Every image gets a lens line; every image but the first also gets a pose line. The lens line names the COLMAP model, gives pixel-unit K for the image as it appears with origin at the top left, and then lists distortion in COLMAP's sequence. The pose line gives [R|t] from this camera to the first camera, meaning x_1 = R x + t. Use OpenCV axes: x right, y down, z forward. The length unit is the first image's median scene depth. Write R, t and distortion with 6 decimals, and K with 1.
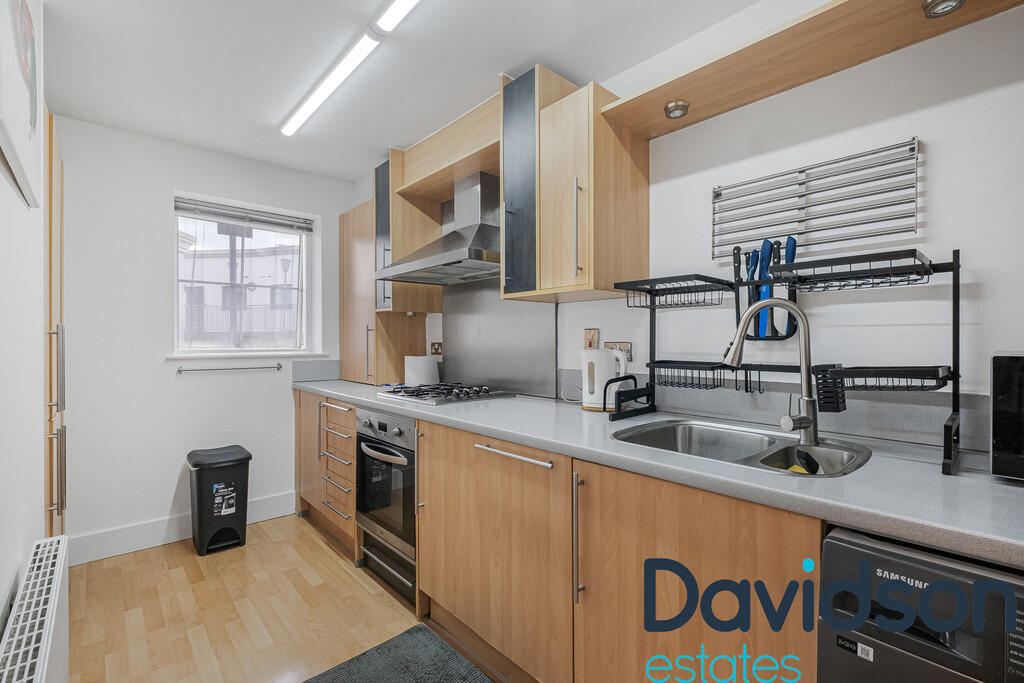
lens RADIAL K [[450.0, 0, 509.5], [0, 450.0, 338.4], [0, 0, 1]] dist [0.002203, 0.000329]
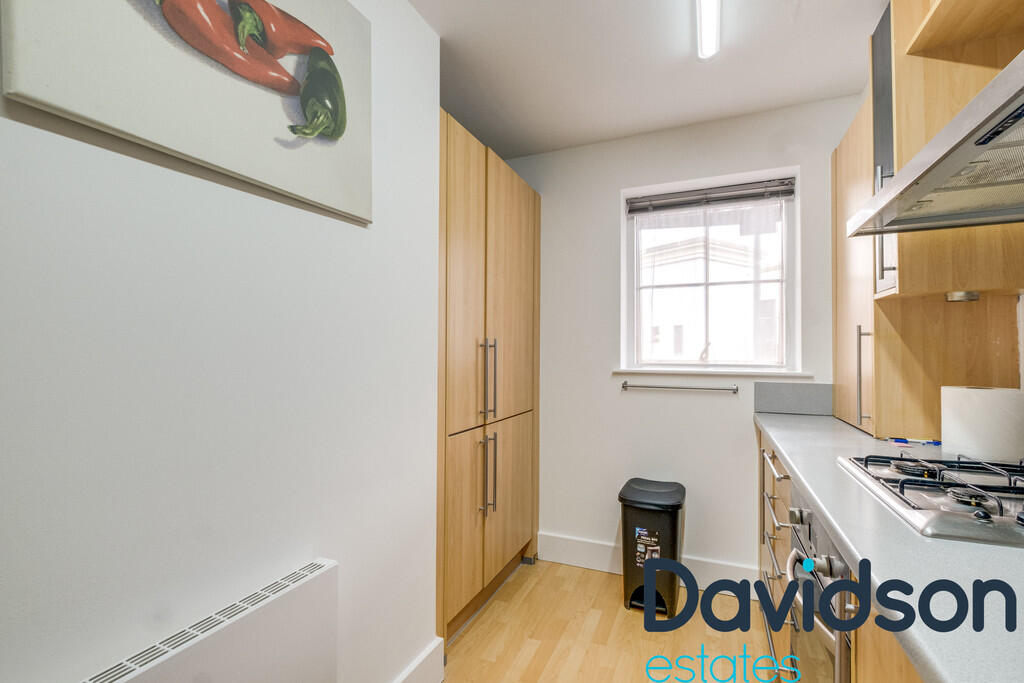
lens RADIAL K [[465.3, 0, 512.8], [0, 465.3, 345.4], [0, 0, 1]] dist [-0.000899, -0.000293]
pose [[0.422976, -0.014854, -0.906019, 0.024217], [0.004393, 0.999887, -0.014342, 0.001592], [0.906130, 0.002086, 0.422994, 0.400054]]
